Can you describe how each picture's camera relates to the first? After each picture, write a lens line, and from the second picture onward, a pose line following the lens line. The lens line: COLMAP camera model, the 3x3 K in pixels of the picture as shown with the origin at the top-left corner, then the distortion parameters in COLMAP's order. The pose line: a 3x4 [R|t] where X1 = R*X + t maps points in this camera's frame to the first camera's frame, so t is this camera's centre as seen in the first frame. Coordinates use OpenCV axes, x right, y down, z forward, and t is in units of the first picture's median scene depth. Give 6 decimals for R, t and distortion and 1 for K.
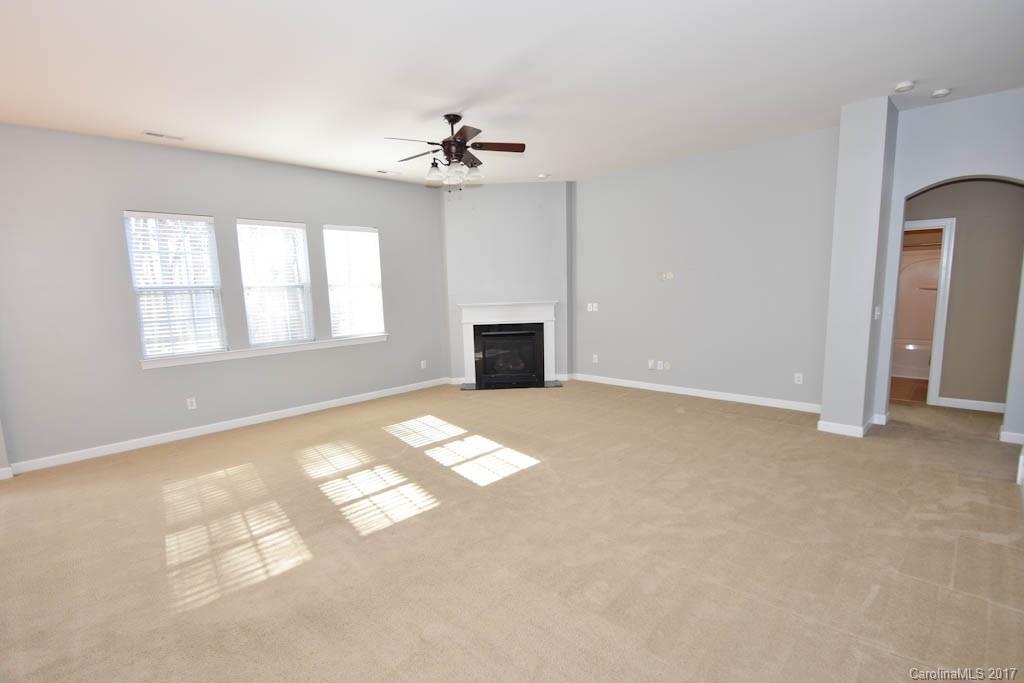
lens RADIAL K [[471.9, 0, 514.7], [0, 471.9, 352.6], [0, 0, 1]] dist [-0.002043, -0.004858]
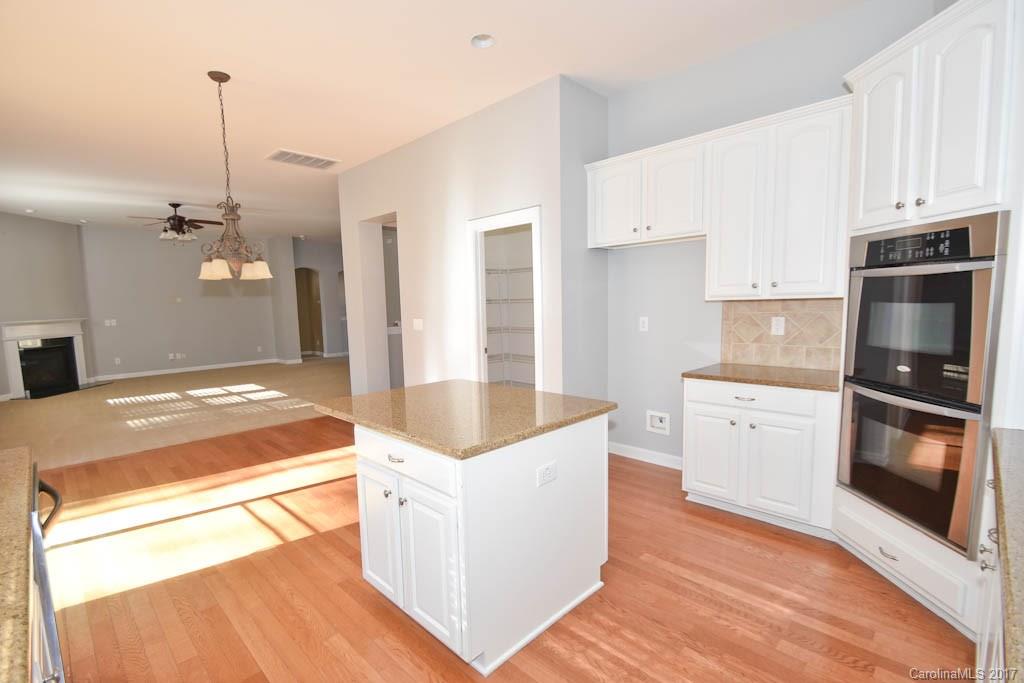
lens RADIAL K [[471.9, 0, 514.1], [0, 471.9, 349.9], [0, 0, 1]] dist [-0.002043, -0.004858]
pose [[-0.006257, -0.072096, 0.997378, -1.382980], [0.171757, 0.982498, 0.072098, 0.093189], [-0.985120, 0.171757, 0.006236, -0.130233]]
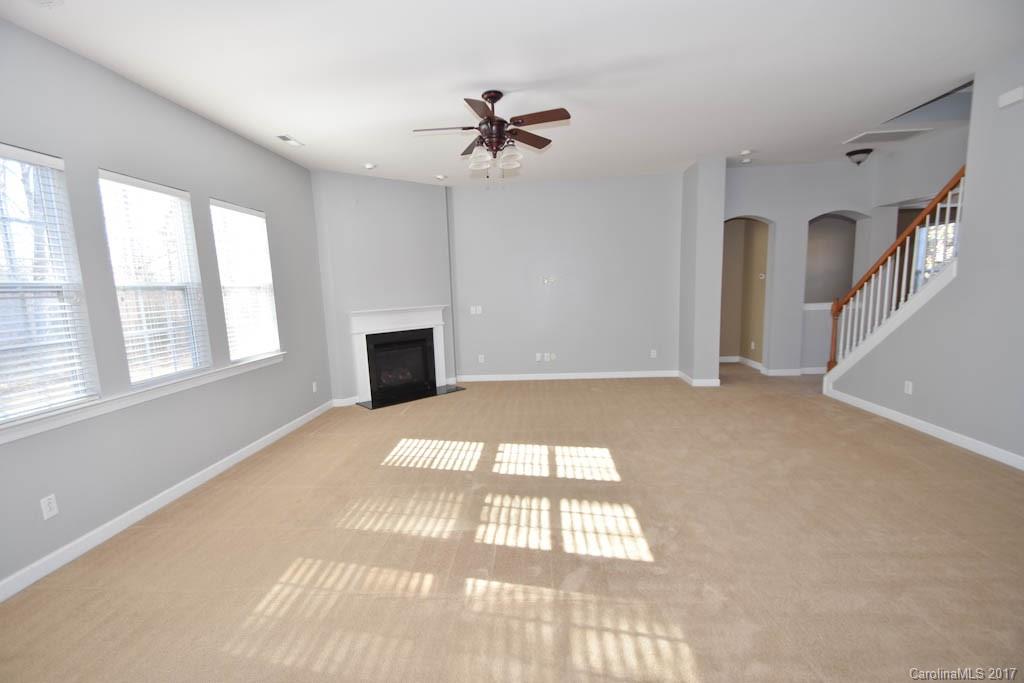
lens RADIAL K [[438.4, 0, 495.2], [0, 438.4, 350.7], [0, 0, 1]] dist [0.003208, -0.000255]
pose [[0.788078, -0.090548, 0.608879, -0.478292], [0.107092, 0.994206, 0.009241, -0.012614], [-0.606188, 0.057923, 0.793209, 0.249696]]
